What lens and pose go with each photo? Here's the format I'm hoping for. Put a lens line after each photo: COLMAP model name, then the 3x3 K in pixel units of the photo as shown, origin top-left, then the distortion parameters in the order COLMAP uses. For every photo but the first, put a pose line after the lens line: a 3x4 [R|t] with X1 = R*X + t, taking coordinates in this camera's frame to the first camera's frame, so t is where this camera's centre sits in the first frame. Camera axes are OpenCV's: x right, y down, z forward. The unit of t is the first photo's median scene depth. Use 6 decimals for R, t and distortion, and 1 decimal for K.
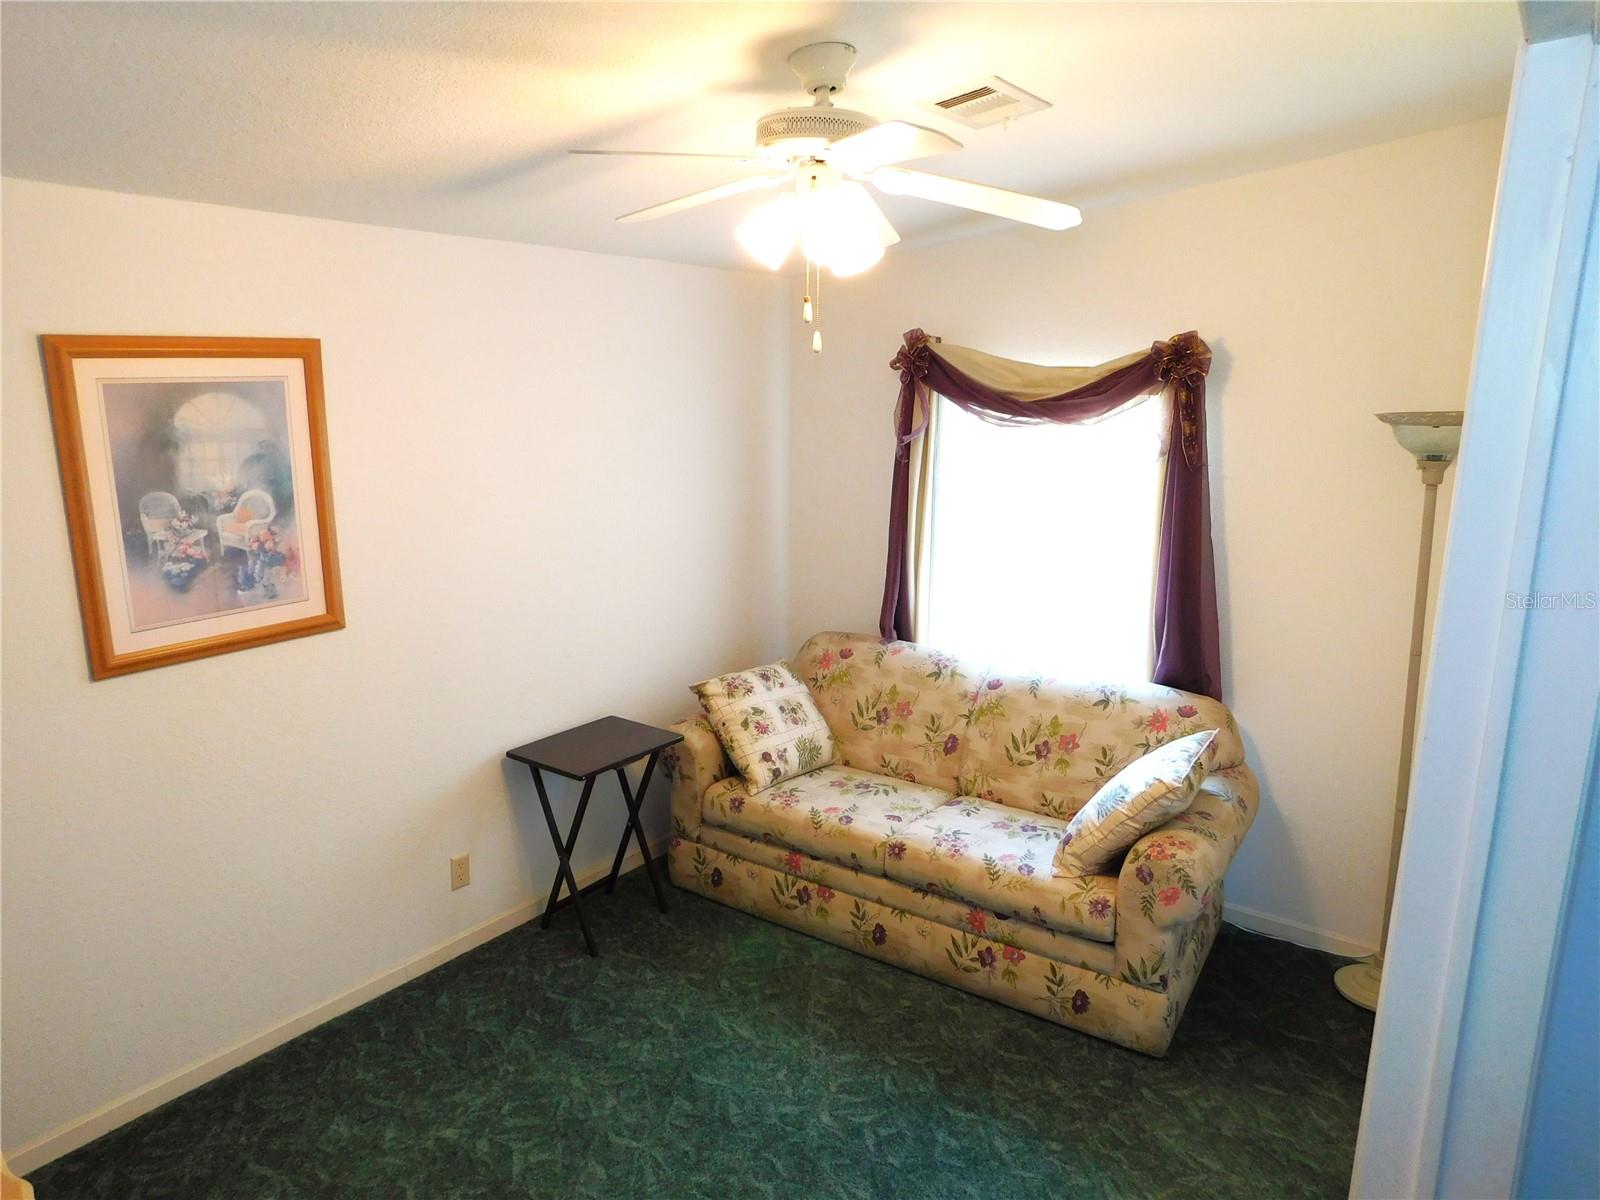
lens RADIAL K [[1099.9, 0, 800.0], [0, 1099.9, 600.0], [0, 0, 1]] dist [-0.056241, 0.071126]
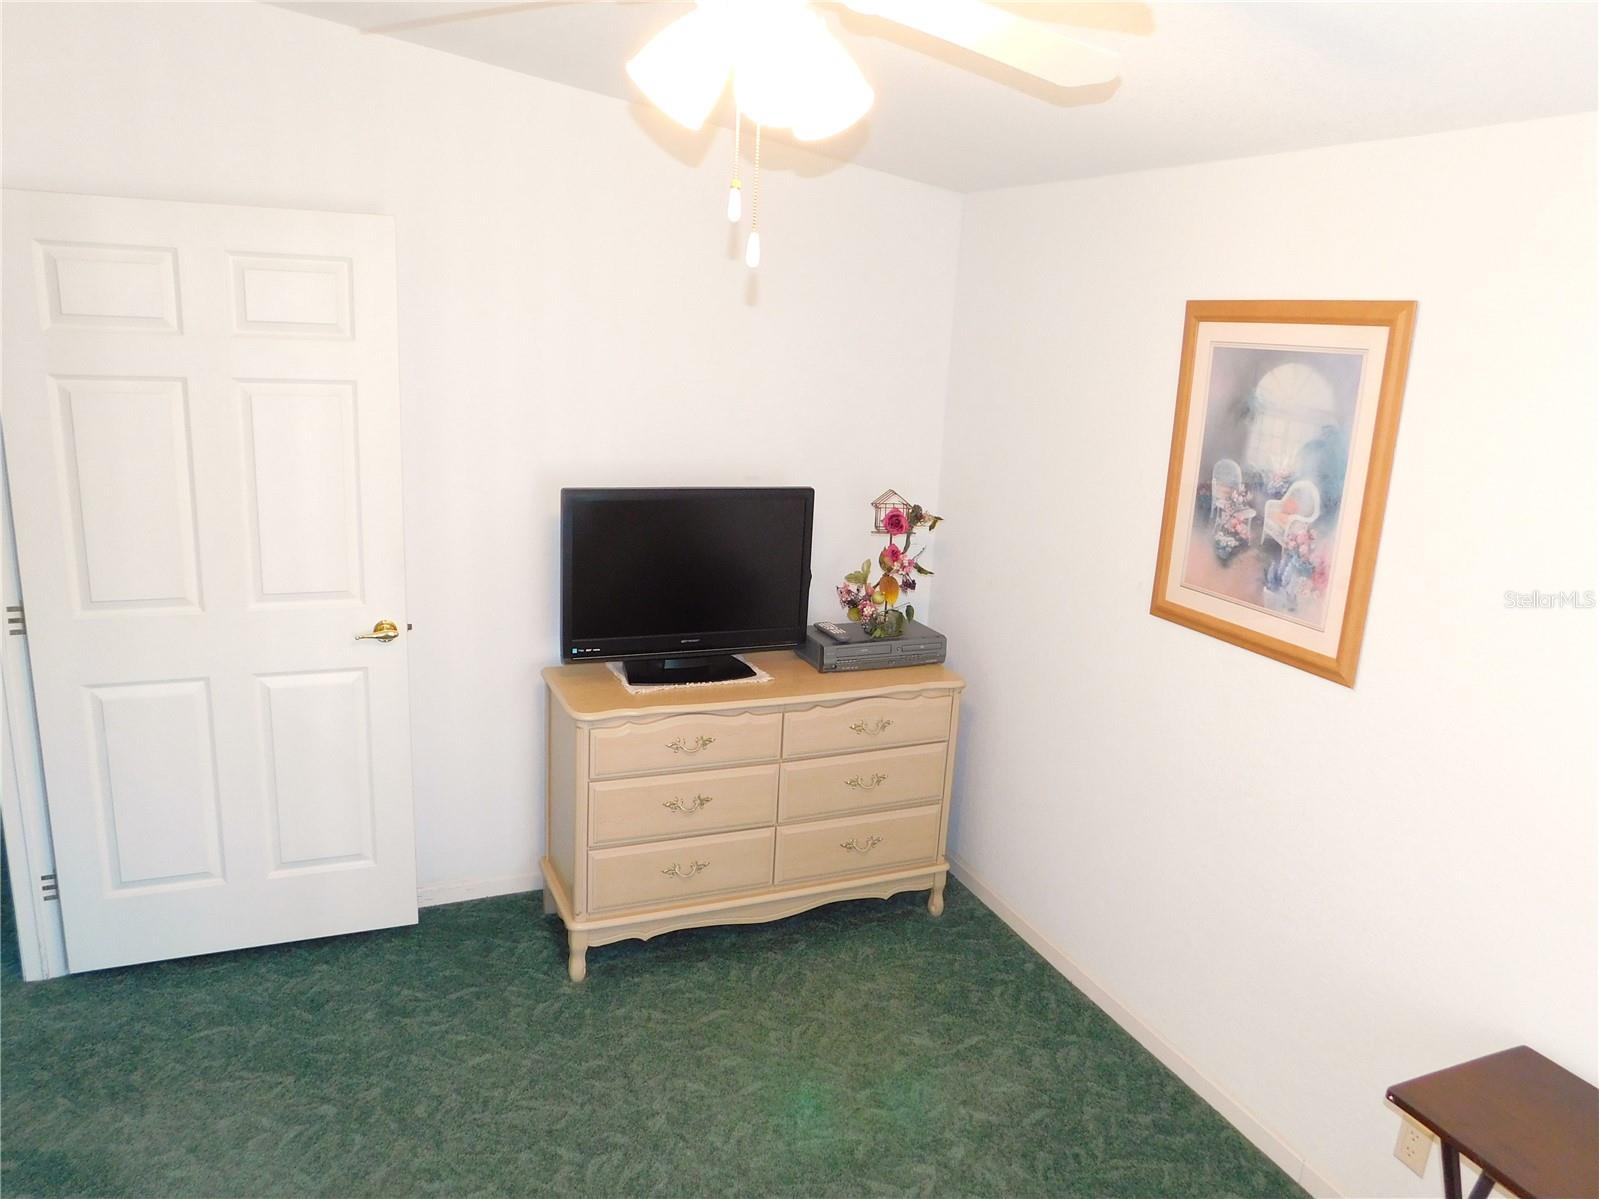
lens RADIAL K [[1132.7, 0, 799.5], [0, 1132.7, 599.5], [0, 0, 1]] dist [-0.040419, 0.049605]
pose [[-0.487489, 0.184253, -0.853467, 0.421107], [-0.236607, 0.913029, 0.332258, -0.199445], [0.840459, 0.363908, -0.401496, 0.980903]]
